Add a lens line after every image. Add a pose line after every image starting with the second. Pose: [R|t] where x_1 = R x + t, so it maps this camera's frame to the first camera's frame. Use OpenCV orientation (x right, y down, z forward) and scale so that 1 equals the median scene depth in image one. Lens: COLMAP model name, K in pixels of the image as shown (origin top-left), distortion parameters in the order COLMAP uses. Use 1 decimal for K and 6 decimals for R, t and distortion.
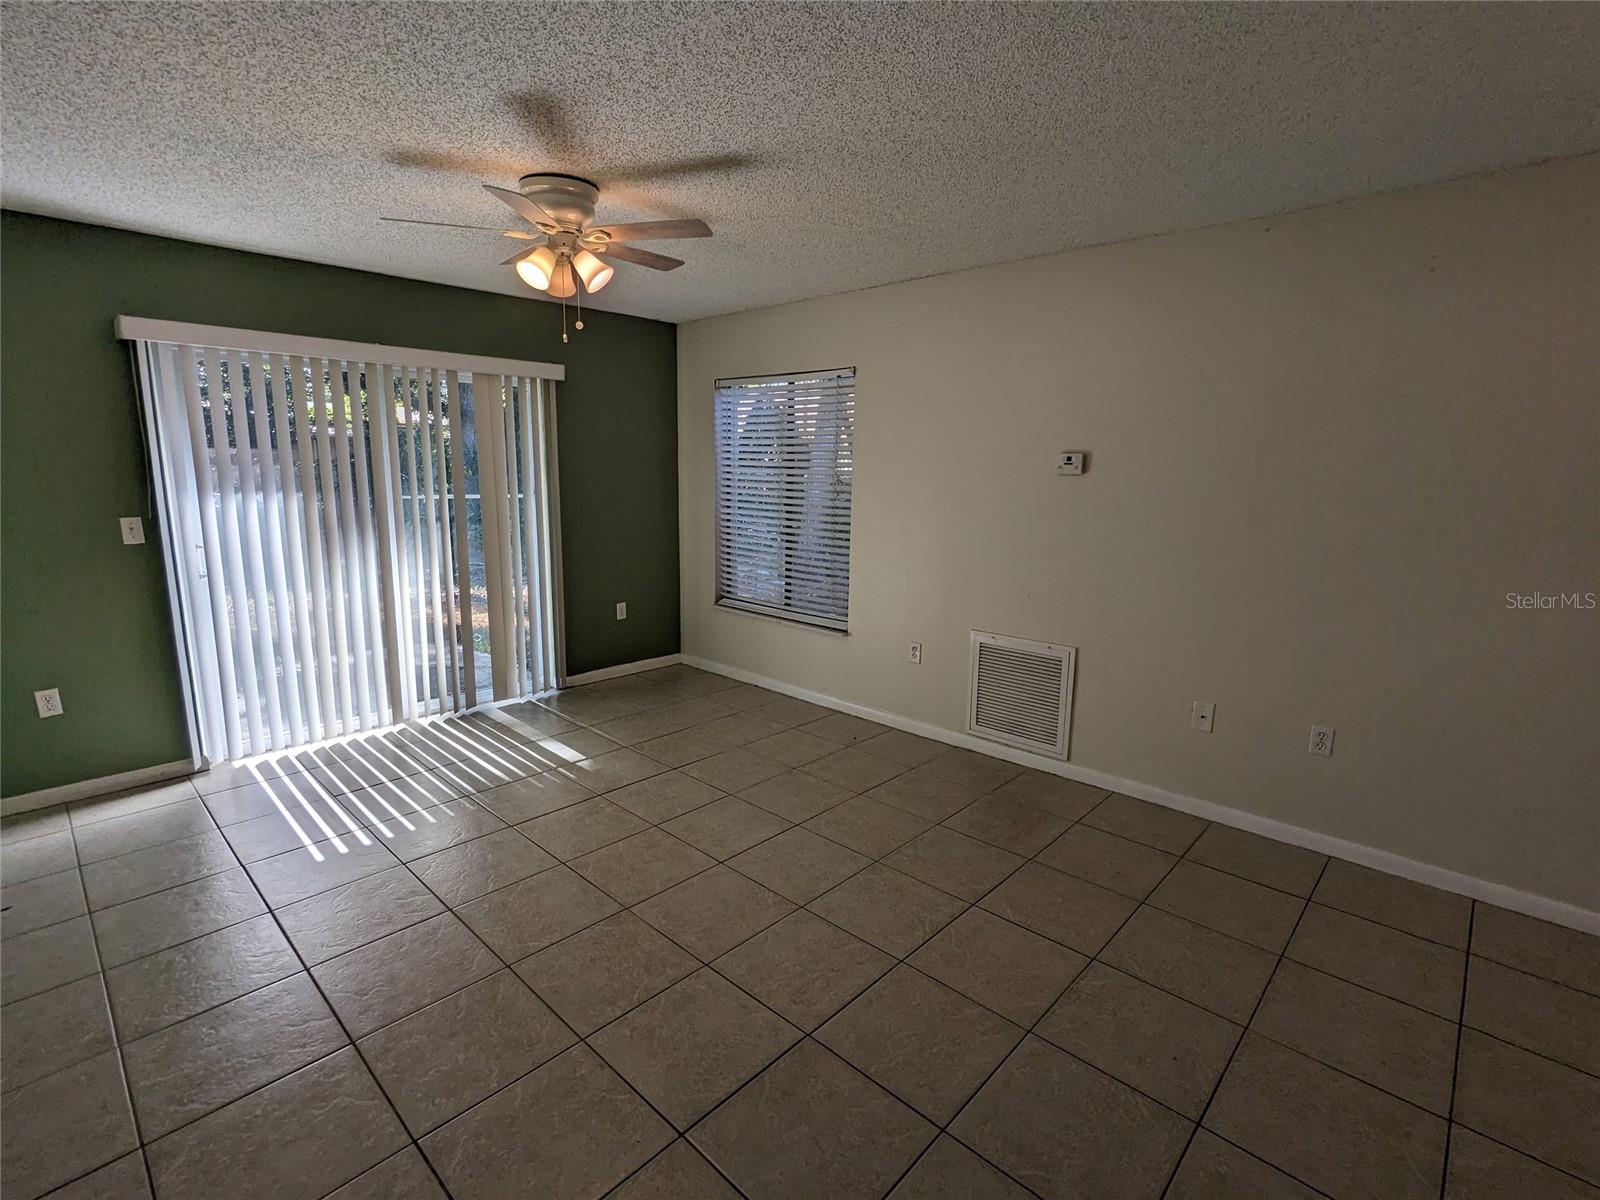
lens RADIAL K [[757.6, 0, 799.7], [0, 757.6, 597.0], [0, 0, 1]] dist [-0.000738, -0.001027]
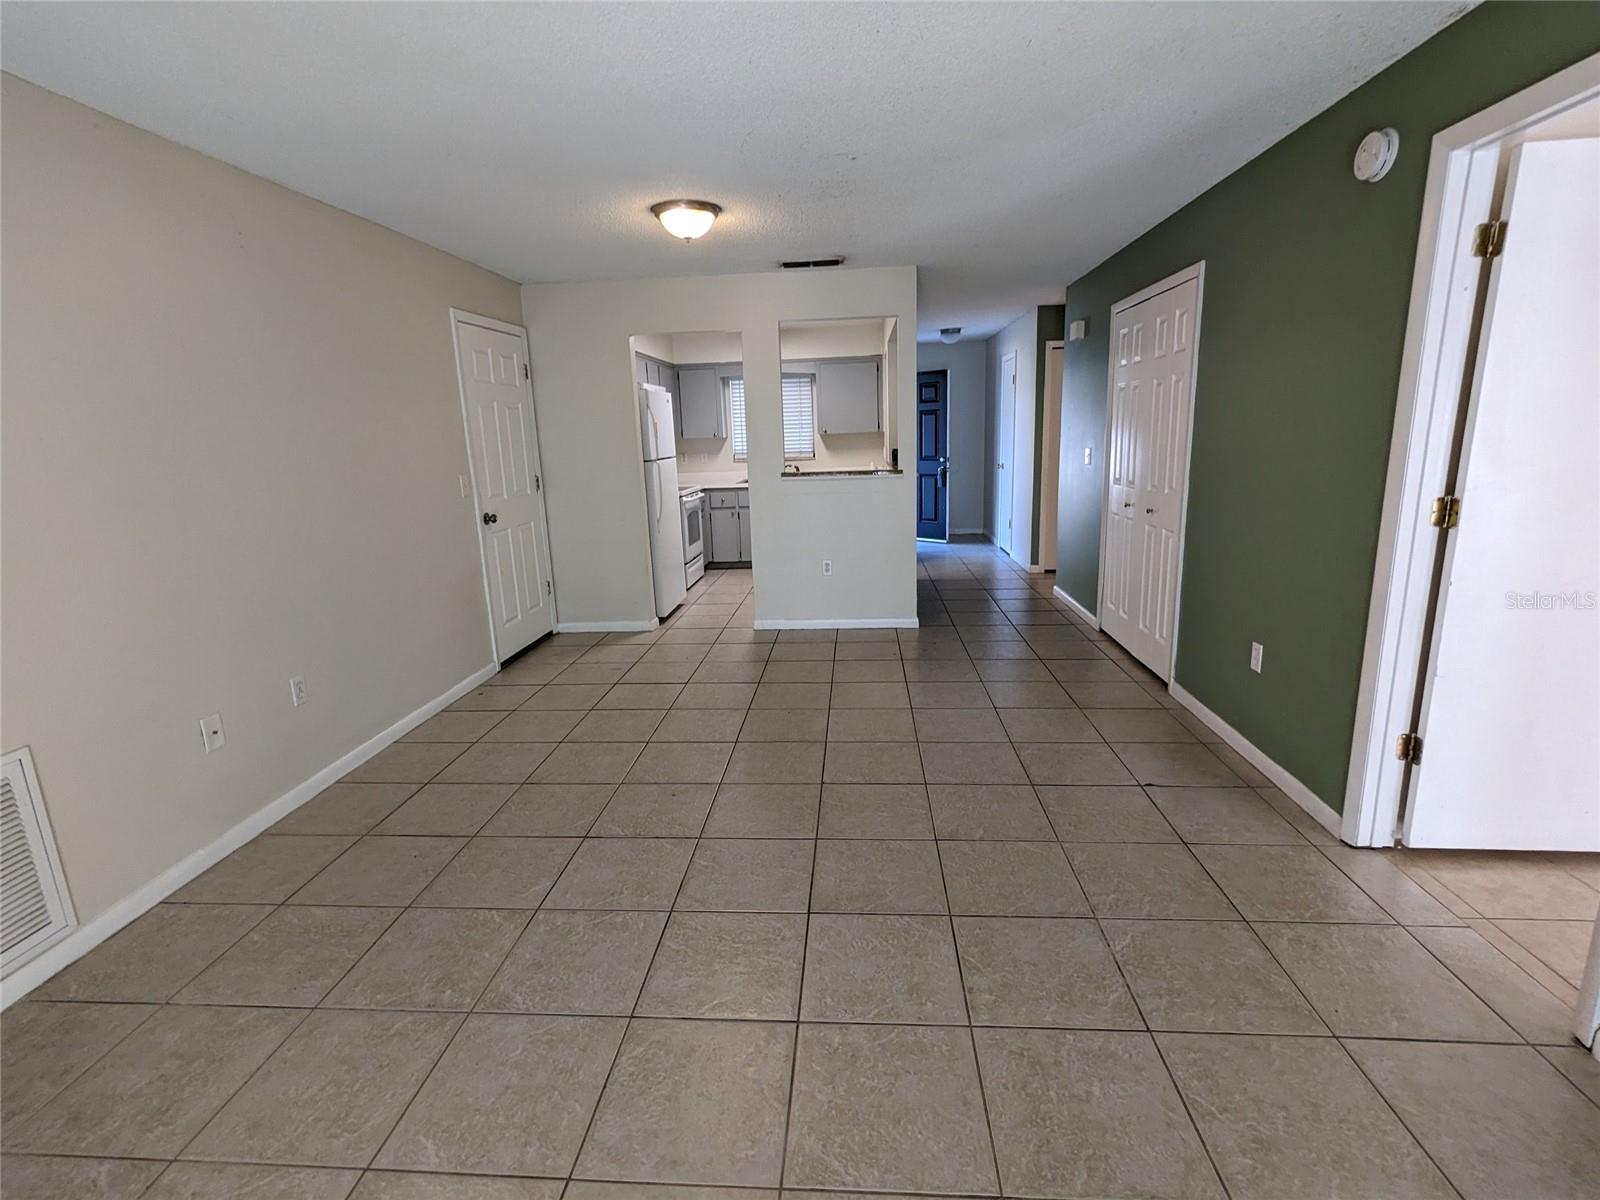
lens RADIAL K [[764.1, 0, 799.8], [0, 764.1, 602.8], [0, 0, 1]] dist [-0.001412, -0.000457]
pose [[-0.632424, -0.162757, 0.757330, -0.450793], [0.163273, 0.927705, 0.335717, -0.139355], [-0.757220, 0.335967, -0.560129, 0.875173]]
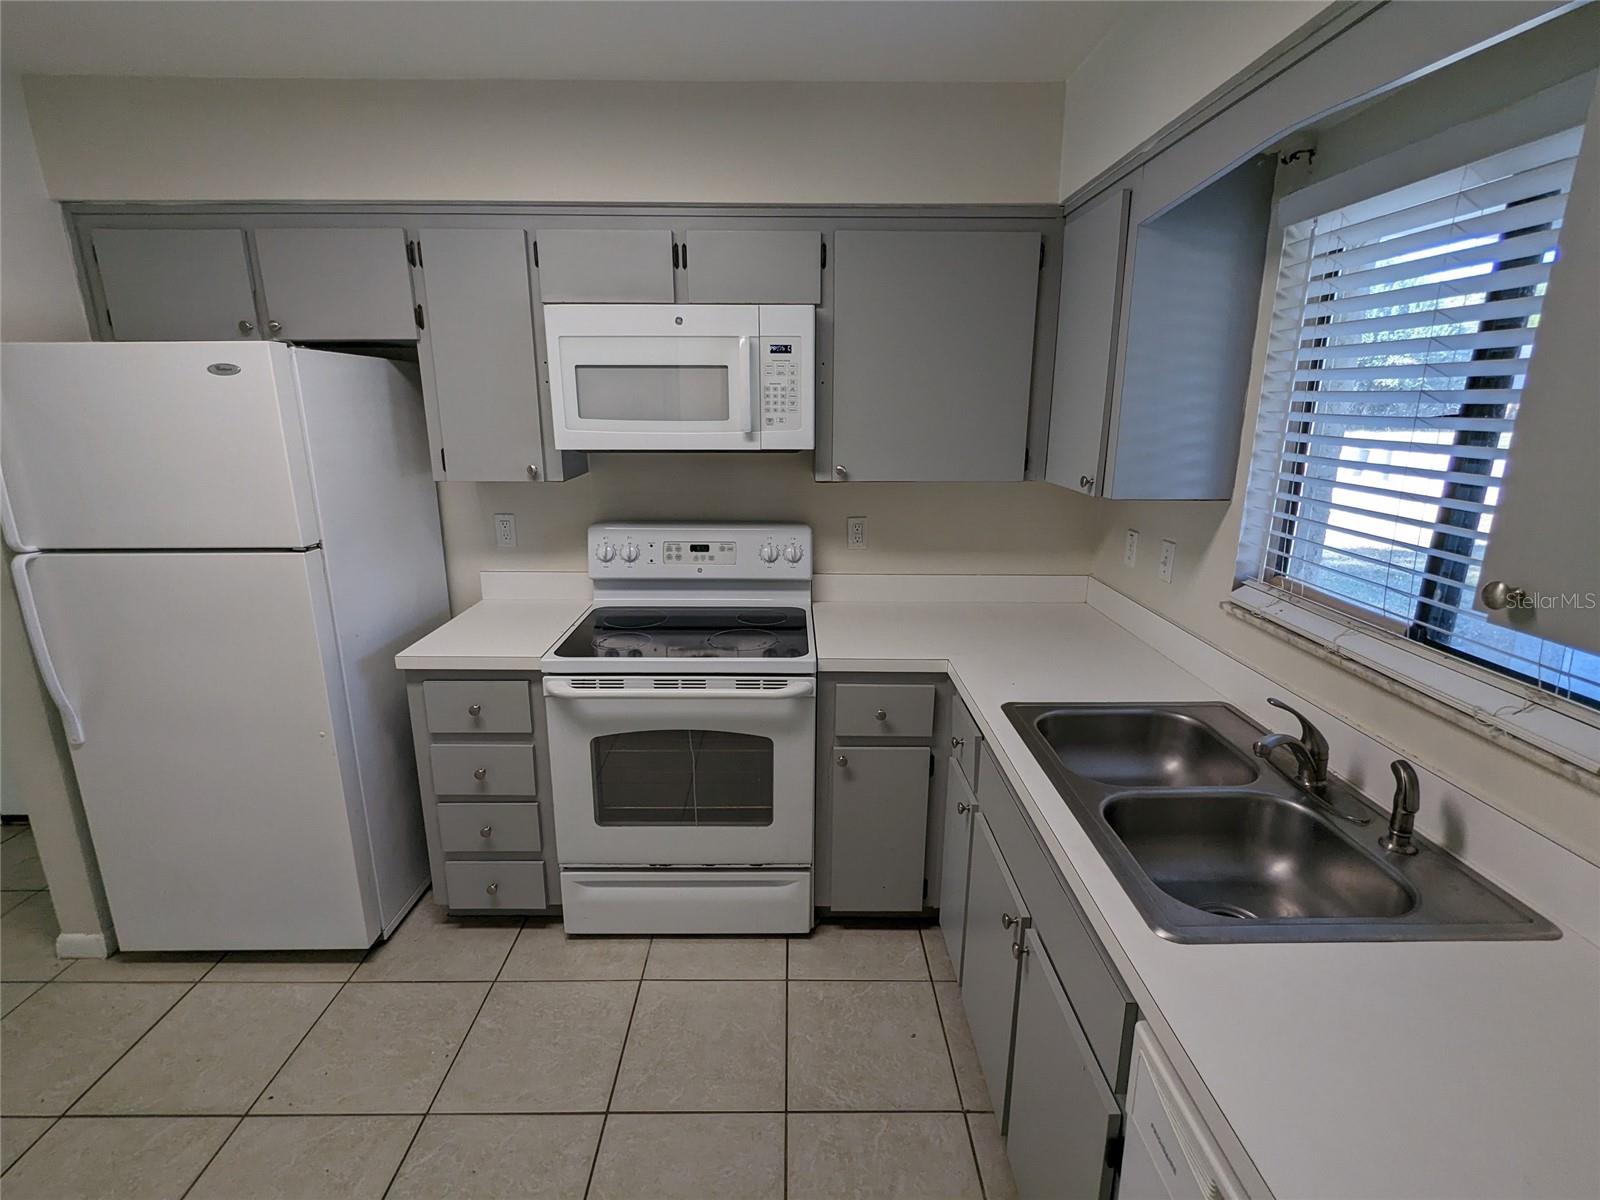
lens RADIAL K [[757.6, 0, 799.7], [0, 757.6, 597.0], [0, 0, 1]] dist [-0.000738, -0.001027]
pose [[0.719449, -0.186635, 0.668999, 1.033957], [0.134522, 0.982424, 0.129407, 0.108561], [-0.681393, -0.003107, 0.731911, -0.676001]]
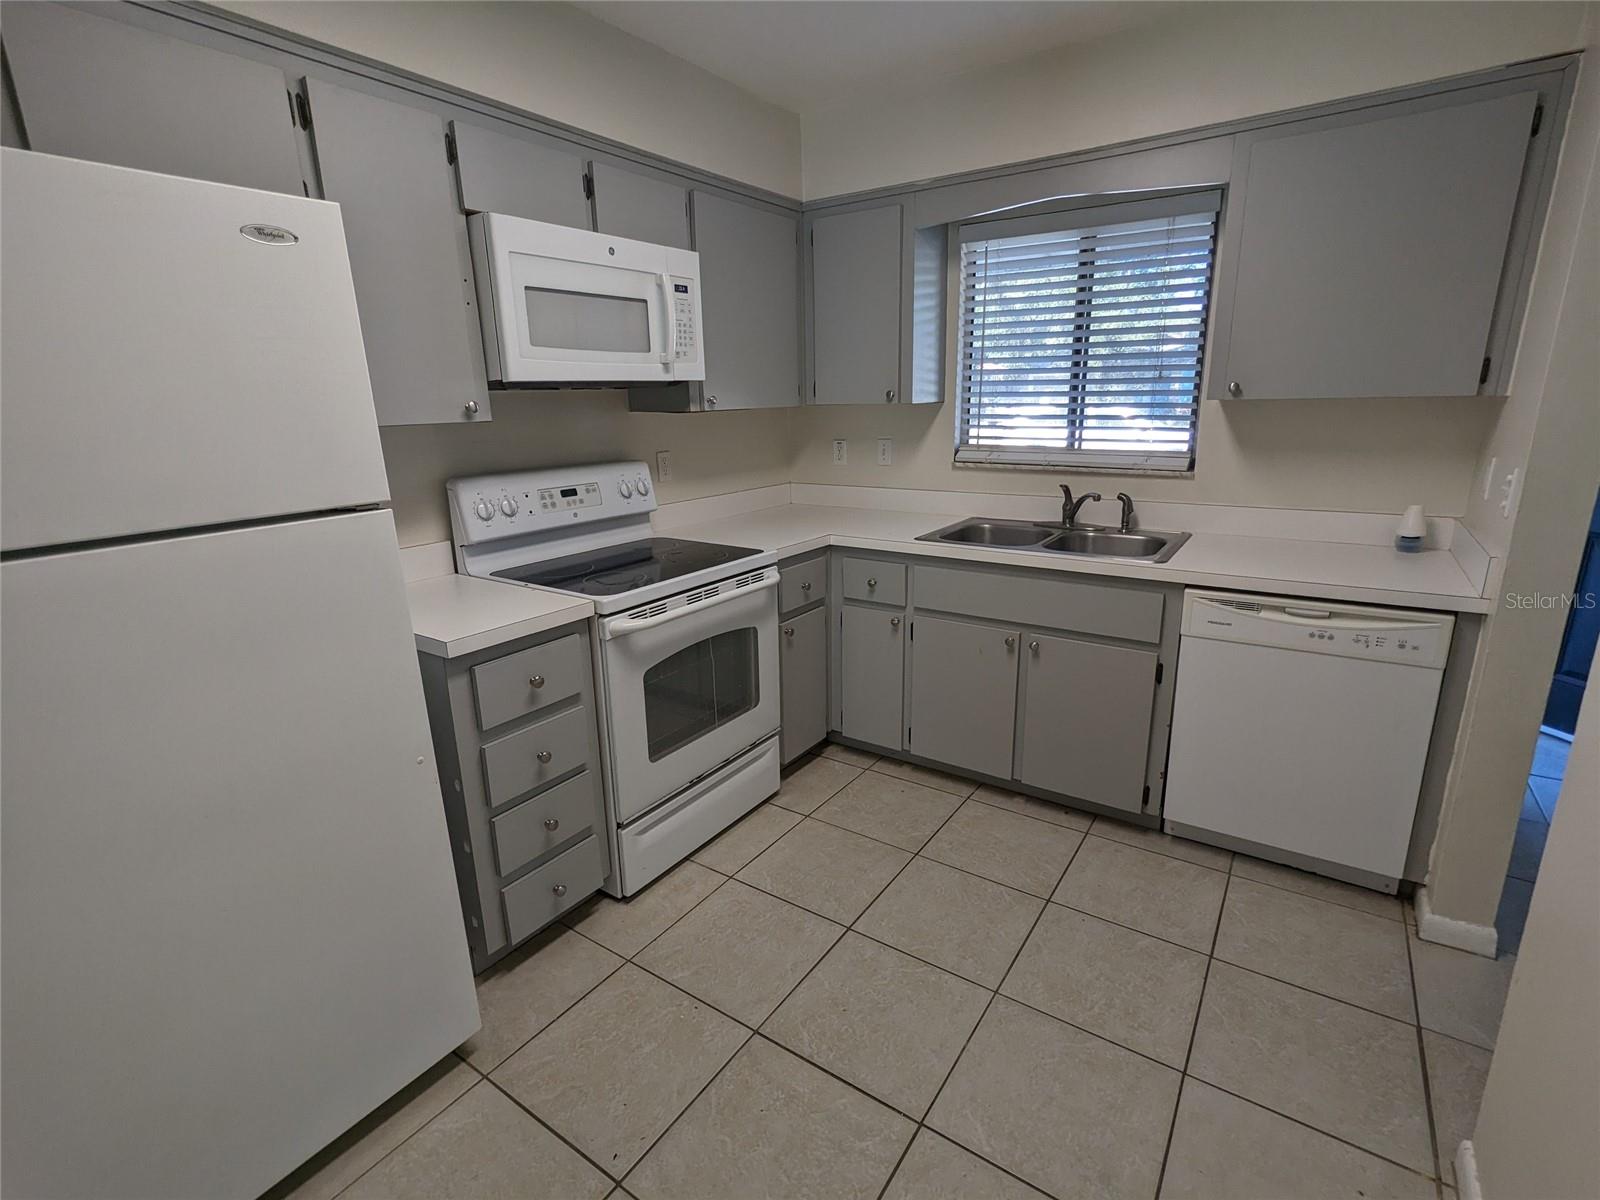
lens RADIAL K [[757.6, 0, 799.7], [0, 757.6, 597.0], [0, 0, 1]] dist [-0.000738, -0.001027]
pose [[-0.150721, -0.268264, 0.951482, 0.724393], [0.197217, 0.934970, 0.294849, 0.068001], [-0.968705, 0.232089, -0.088013, -0.190467]]
